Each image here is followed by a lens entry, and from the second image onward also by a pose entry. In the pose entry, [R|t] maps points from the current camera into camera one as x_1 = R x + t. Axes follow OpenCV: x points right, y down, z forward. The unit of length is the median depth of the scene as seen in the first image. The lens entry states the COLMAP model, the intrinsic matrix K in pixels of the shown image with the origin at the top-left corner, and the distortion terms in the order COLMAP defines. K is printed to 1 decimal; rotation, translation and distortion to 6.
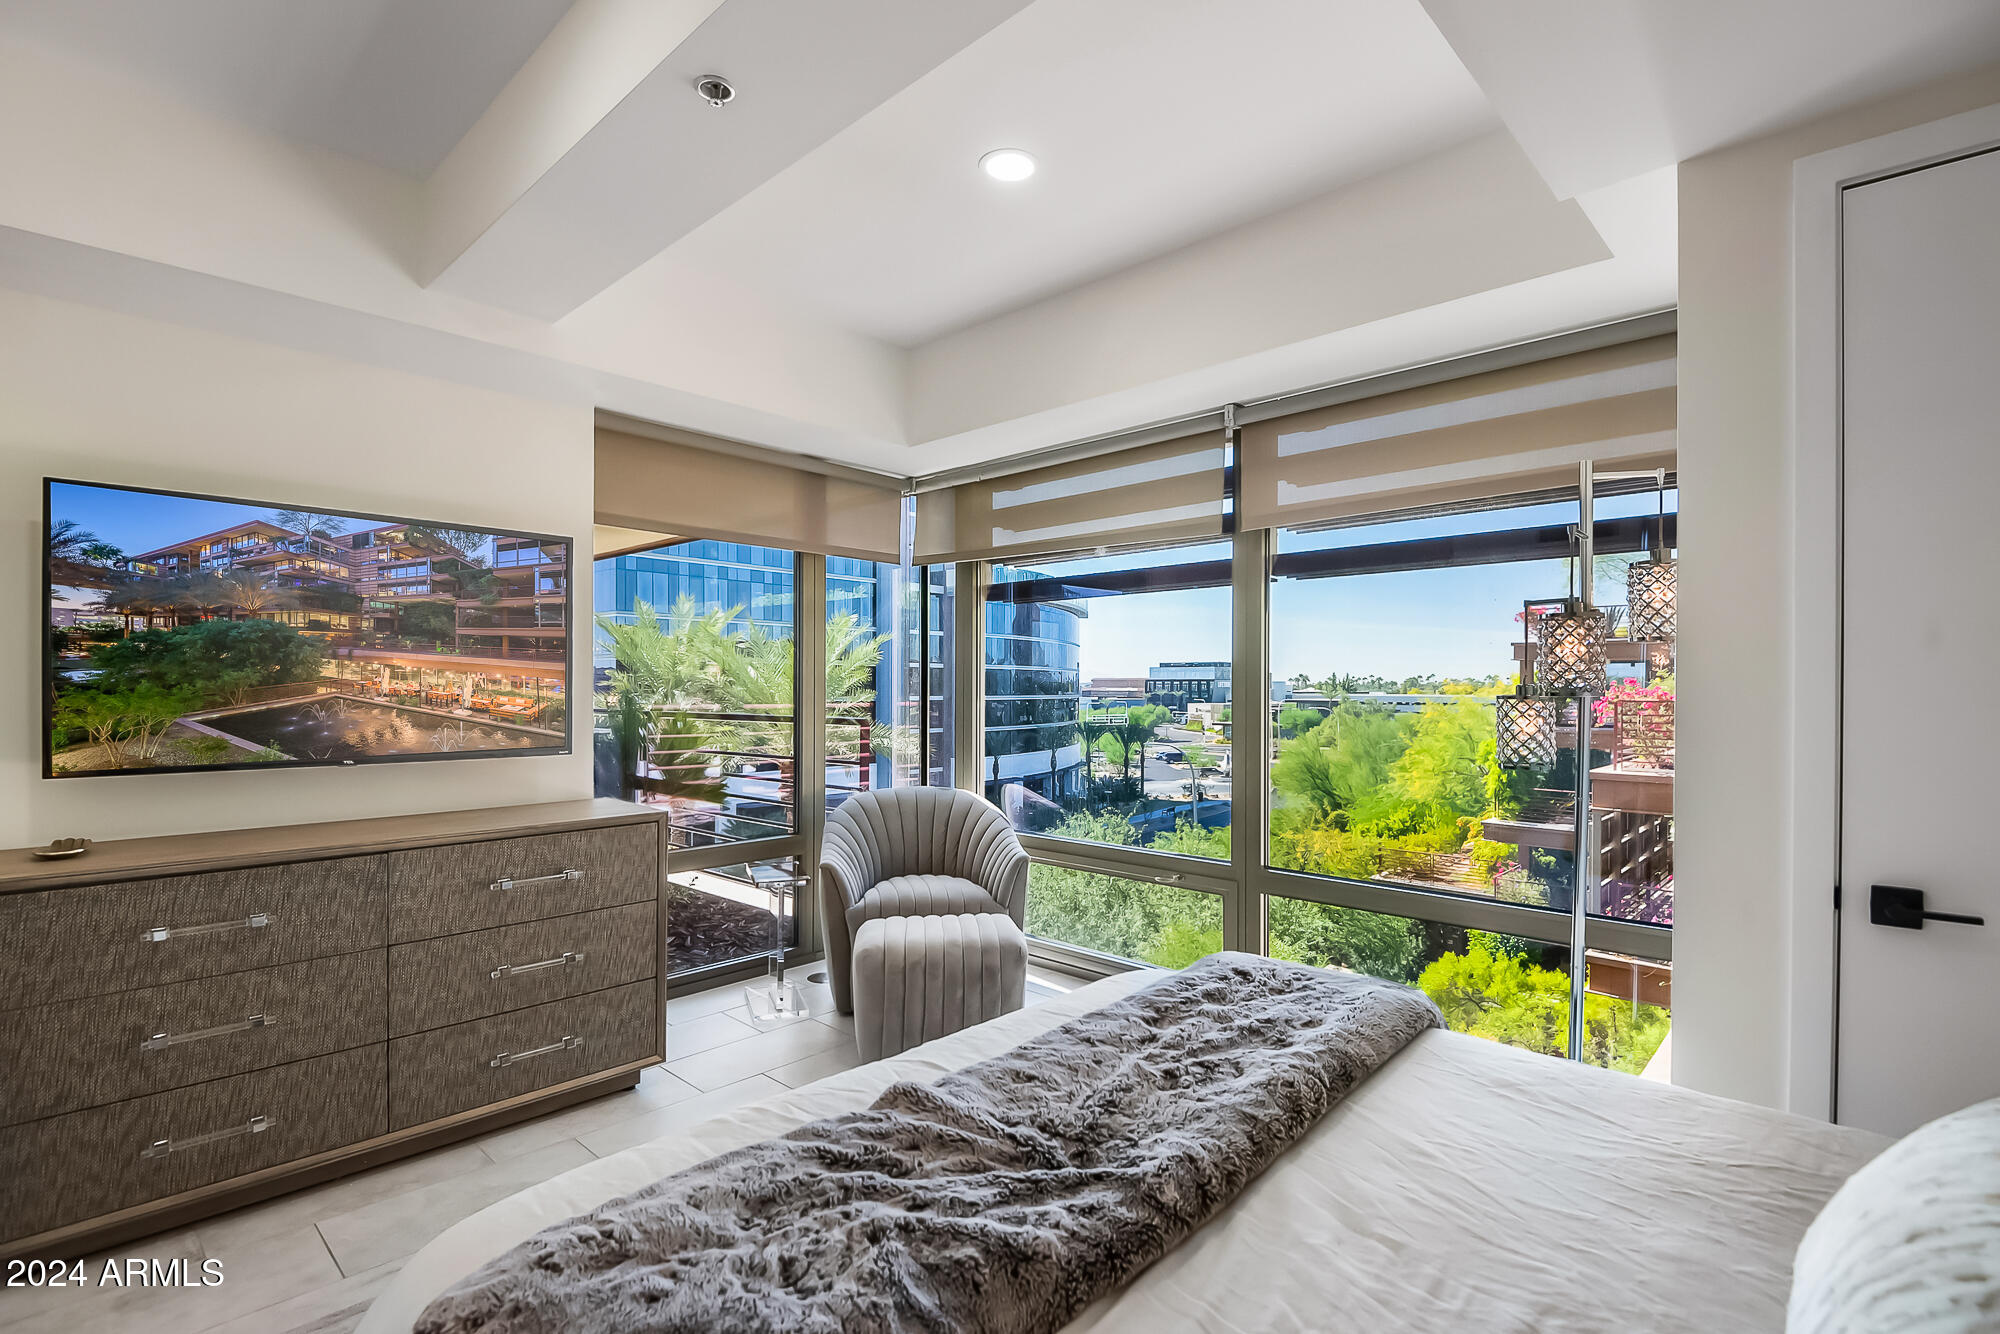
lens RADIAL K [[927.2, 0, 983.2], [0, 927.2, 682.6], [0, 0, 1]] dist [-0.000802, -0.007047]
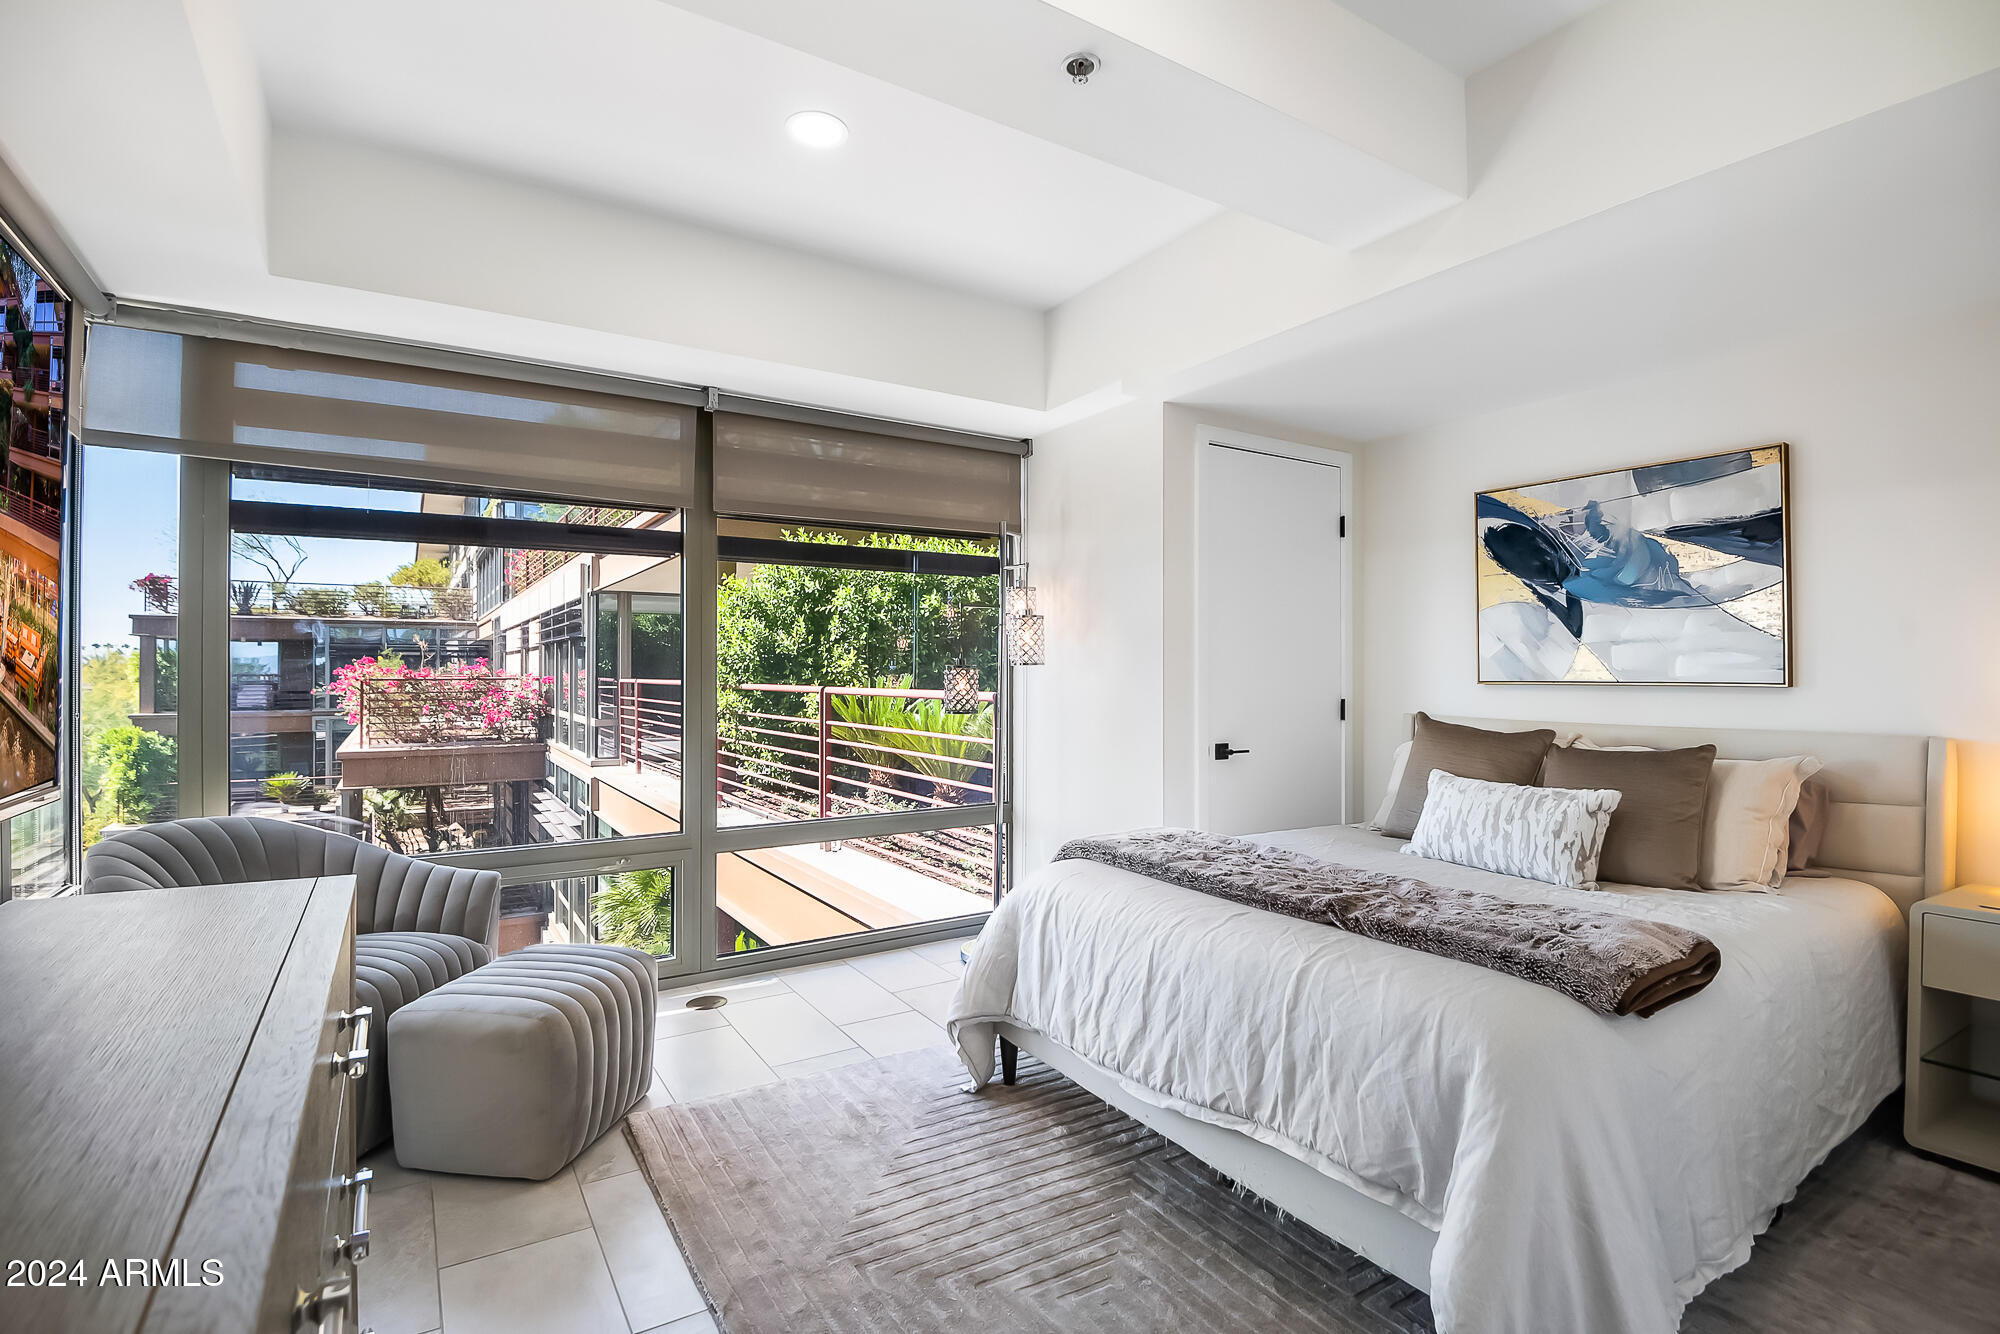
lens RADIAL K [[921.0, 0, 1006.6], [0, 921.0, 660.1], [0, 0, 1]] dist [0.003826, -0.022101]
pose [[0.263618, 0.009823, 0.964577, -0.615636], [-0.006608, 0.999943, -0.008377, 0.013906], [-0.964604, -0.004166, 0.263668, 0.384942]]
